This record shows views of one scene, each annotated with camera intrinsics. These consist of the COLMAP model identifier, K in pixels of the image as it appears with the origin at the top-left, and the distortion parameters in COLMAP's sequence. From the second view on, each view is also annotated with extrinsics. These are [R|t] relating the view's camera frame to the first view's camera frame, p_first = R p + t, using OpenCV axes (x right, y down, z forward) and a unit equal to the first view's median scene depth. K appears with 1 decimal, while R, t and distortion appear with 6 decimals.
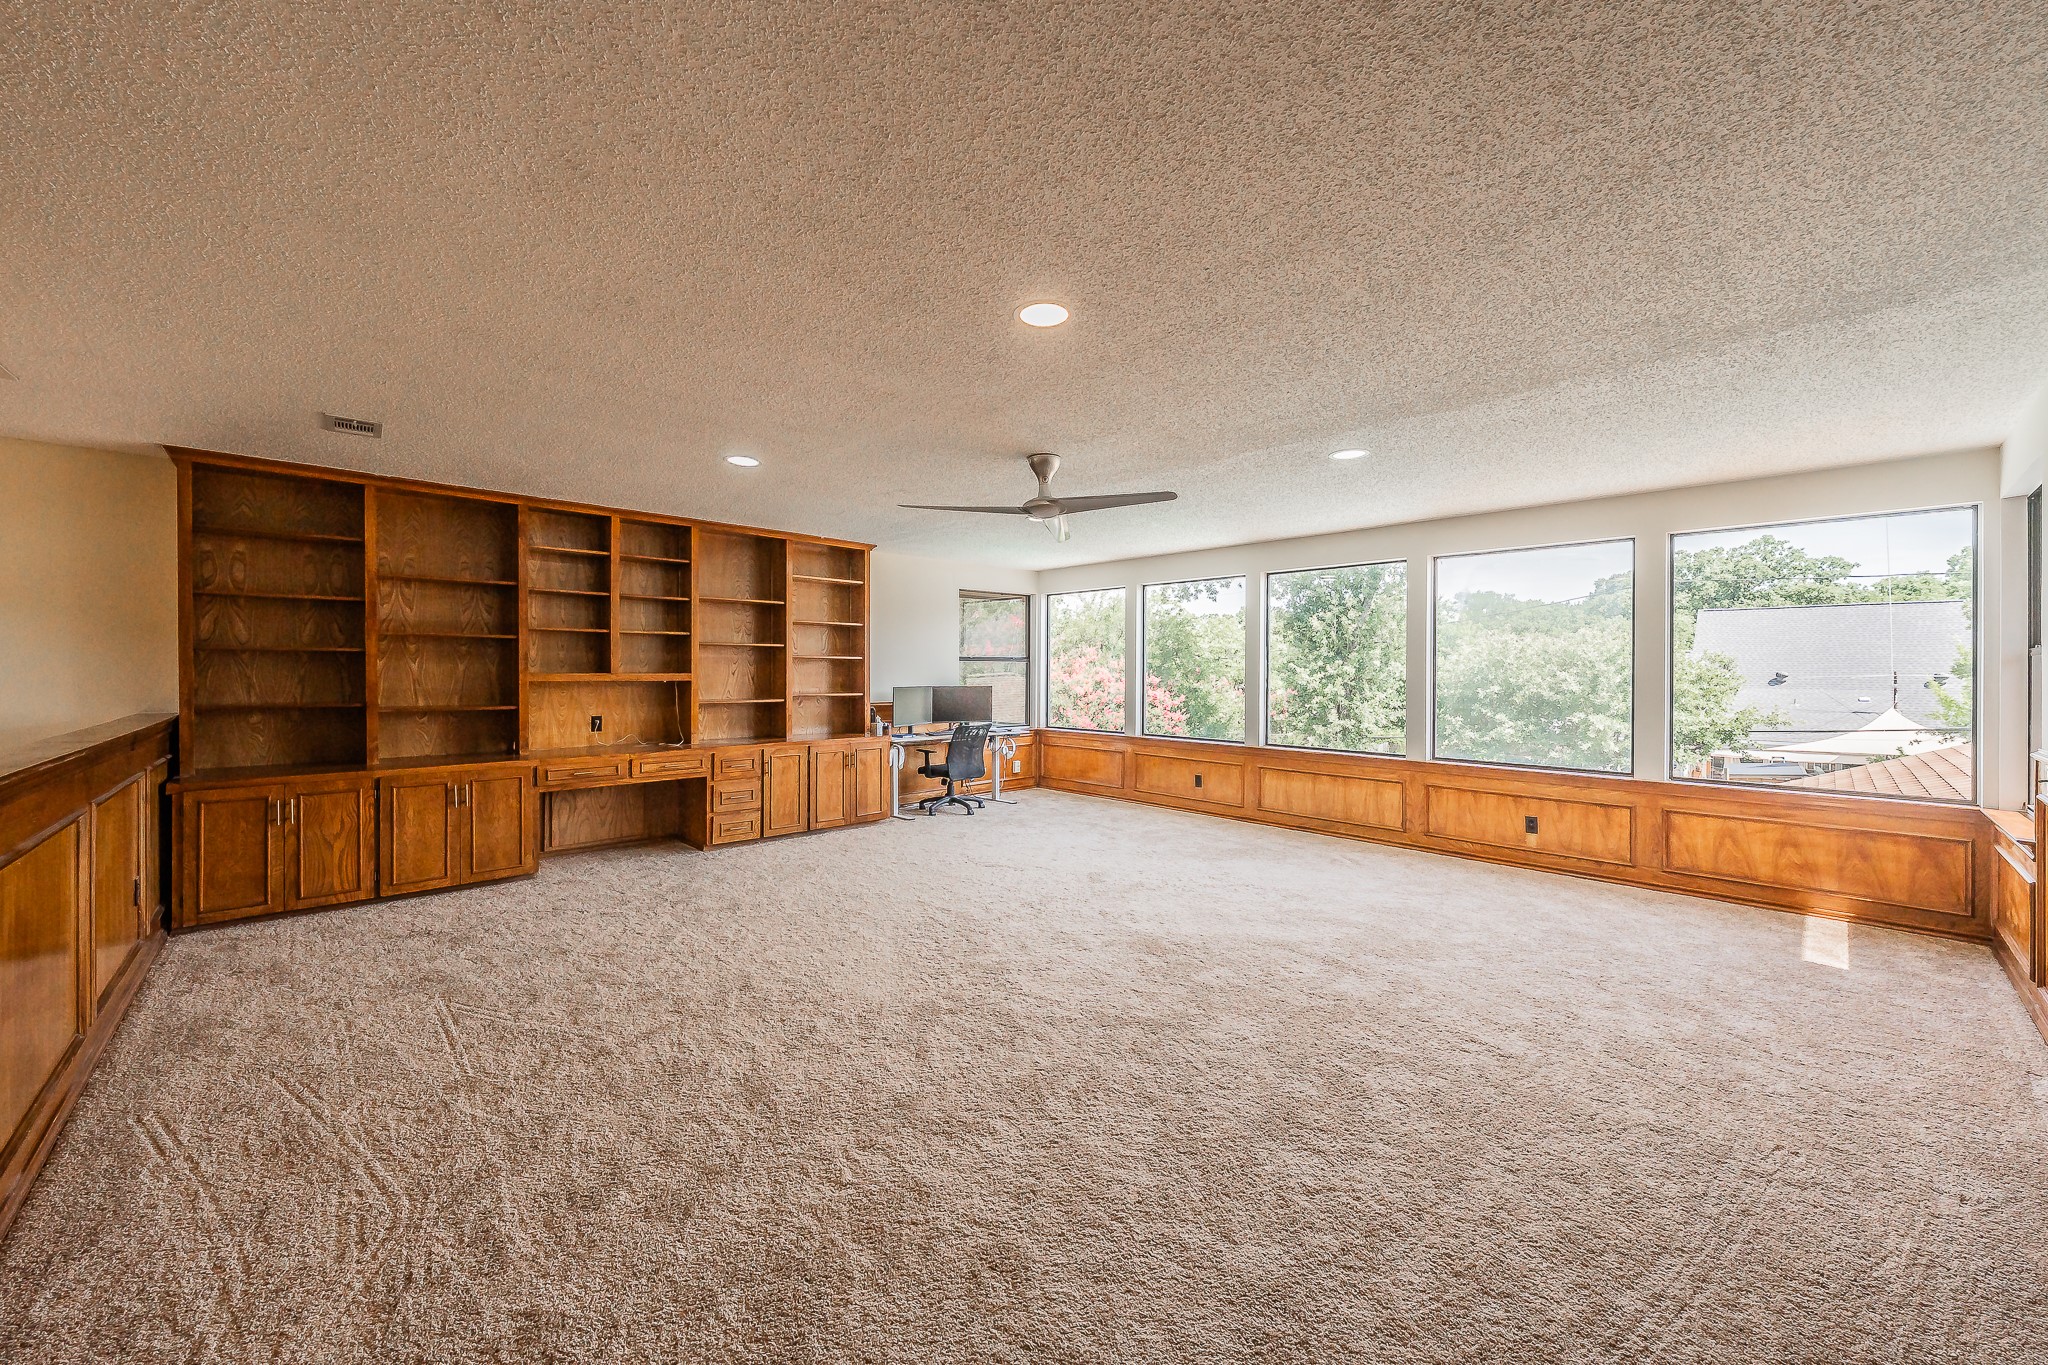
lens RADIAL K [[751.8, 0, 1032.6], [0, 751.8, 675.9], [0, 0, 1]] dist [0.000021, 0.000051]
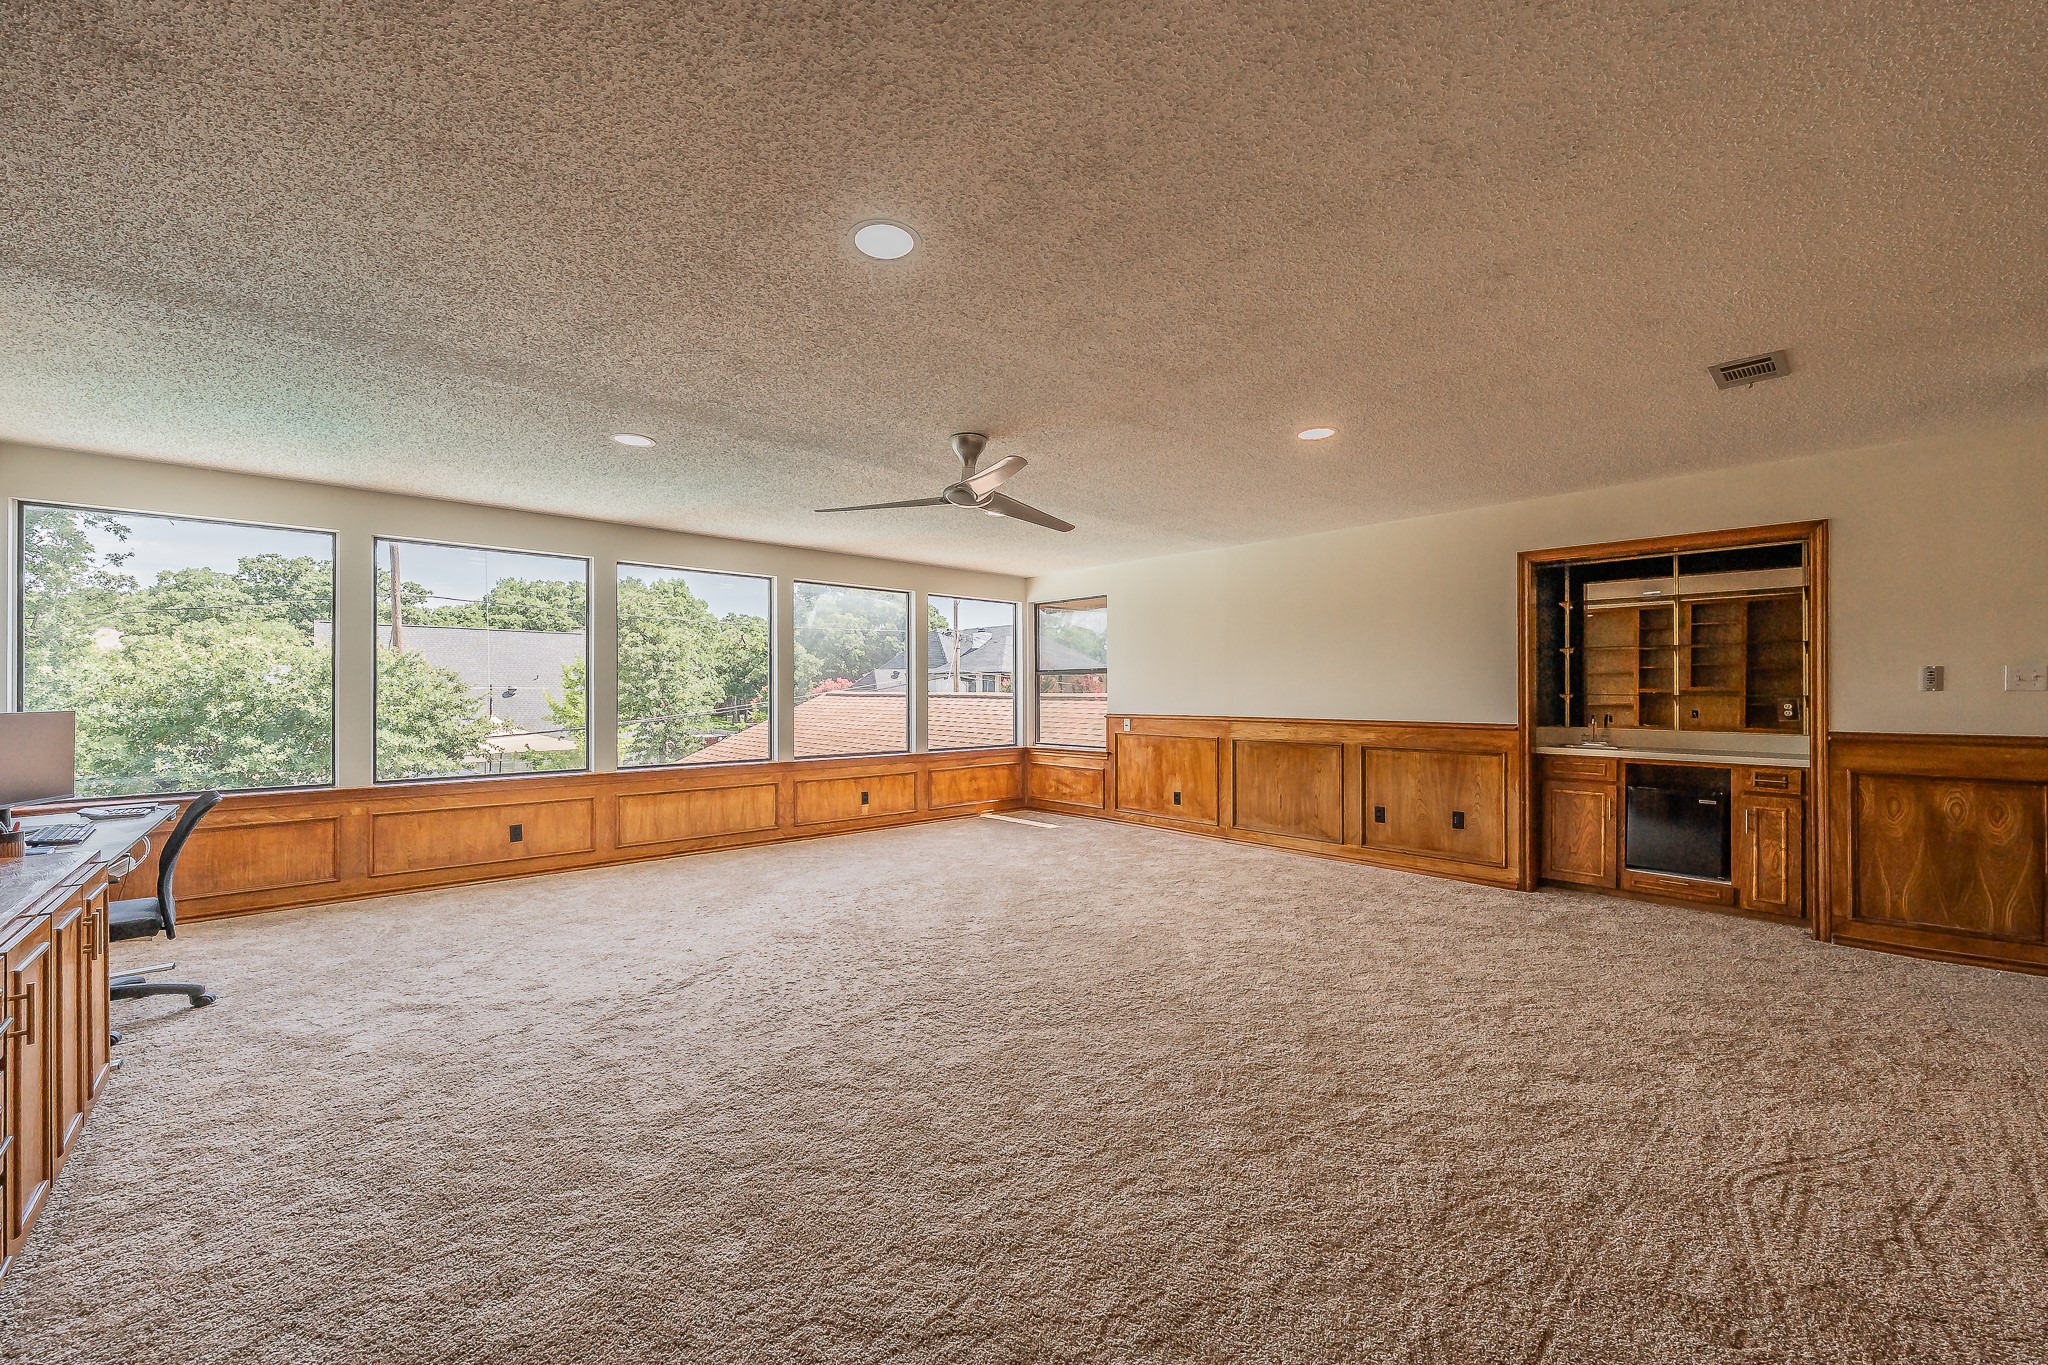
lens RADIAL K [[788.2, 0, 999.2], [0, 788.2, 695.3], [0, 0, 1]] dist [0.000445, 0.000077]
pose [[0.038477, -0.010959, 0.999199, -0.664622], [0.004577, 0.999931, 0.010791, 0.004429], [-0.999249, 0.004158, 0.038524, 0.671590]]
